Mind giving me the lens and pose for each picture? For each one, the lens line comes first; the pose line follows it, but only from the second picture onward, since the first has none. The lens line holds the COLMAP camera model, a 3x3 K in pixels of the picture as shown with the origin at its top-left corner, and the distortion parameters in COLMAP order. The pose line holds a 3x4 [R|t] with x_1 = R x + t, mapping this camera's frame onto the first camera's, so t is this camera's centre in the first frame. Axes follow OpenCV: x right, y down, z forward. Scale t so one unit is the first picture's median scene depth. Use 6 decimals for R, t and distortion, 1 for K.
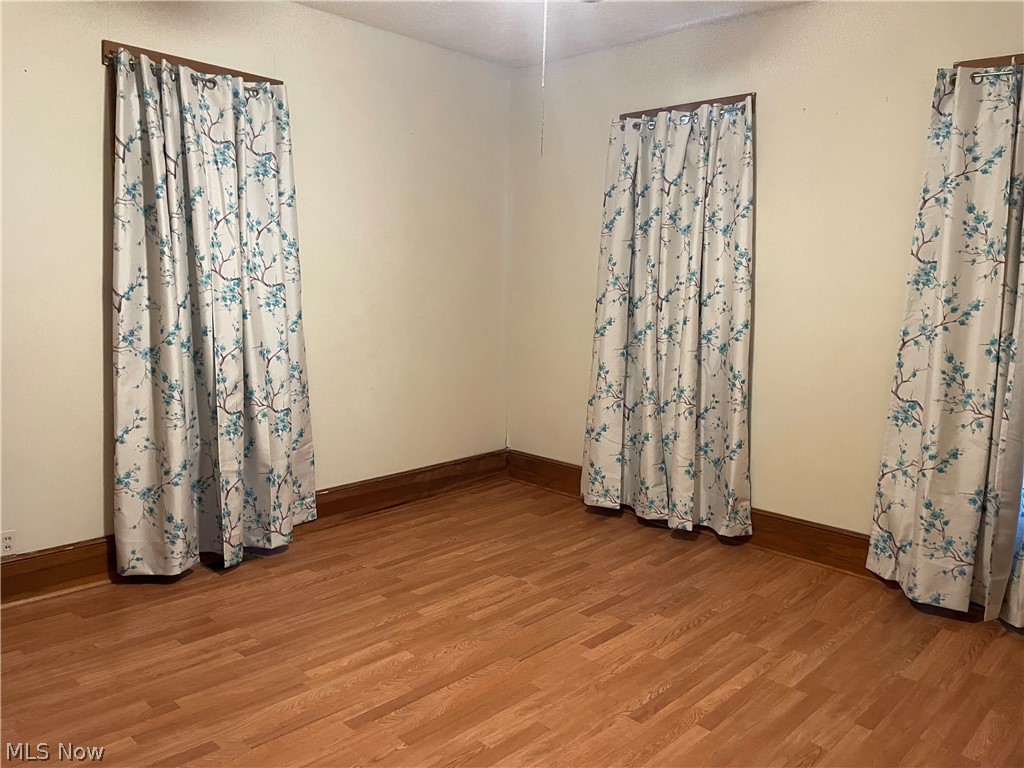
lens RADIAL K [[769.4, 0, 510.0], [0, 769.4, 388.8], [0, 0, 1]] dist [0.085846, -0.111736]
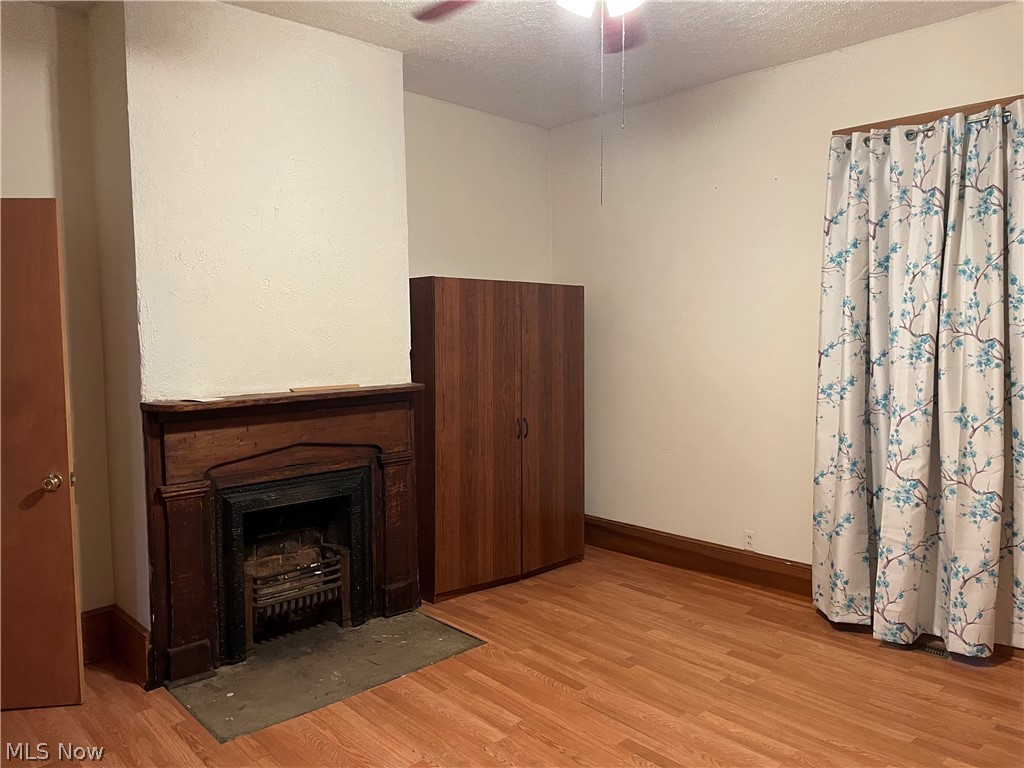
lens RADIAL K [[769.4, 0, 510.0], [0, 769.4, 385.3], [0, 0, 1]] dist [0.085846, -0.111736]
pose [[-0.059394, 0.043270, -0.997296, 0.609693], [-0.129515, 0.990282, 0.050679, -0.067379], [0.989797, 0.132175, -0.053213, 0.586279]]
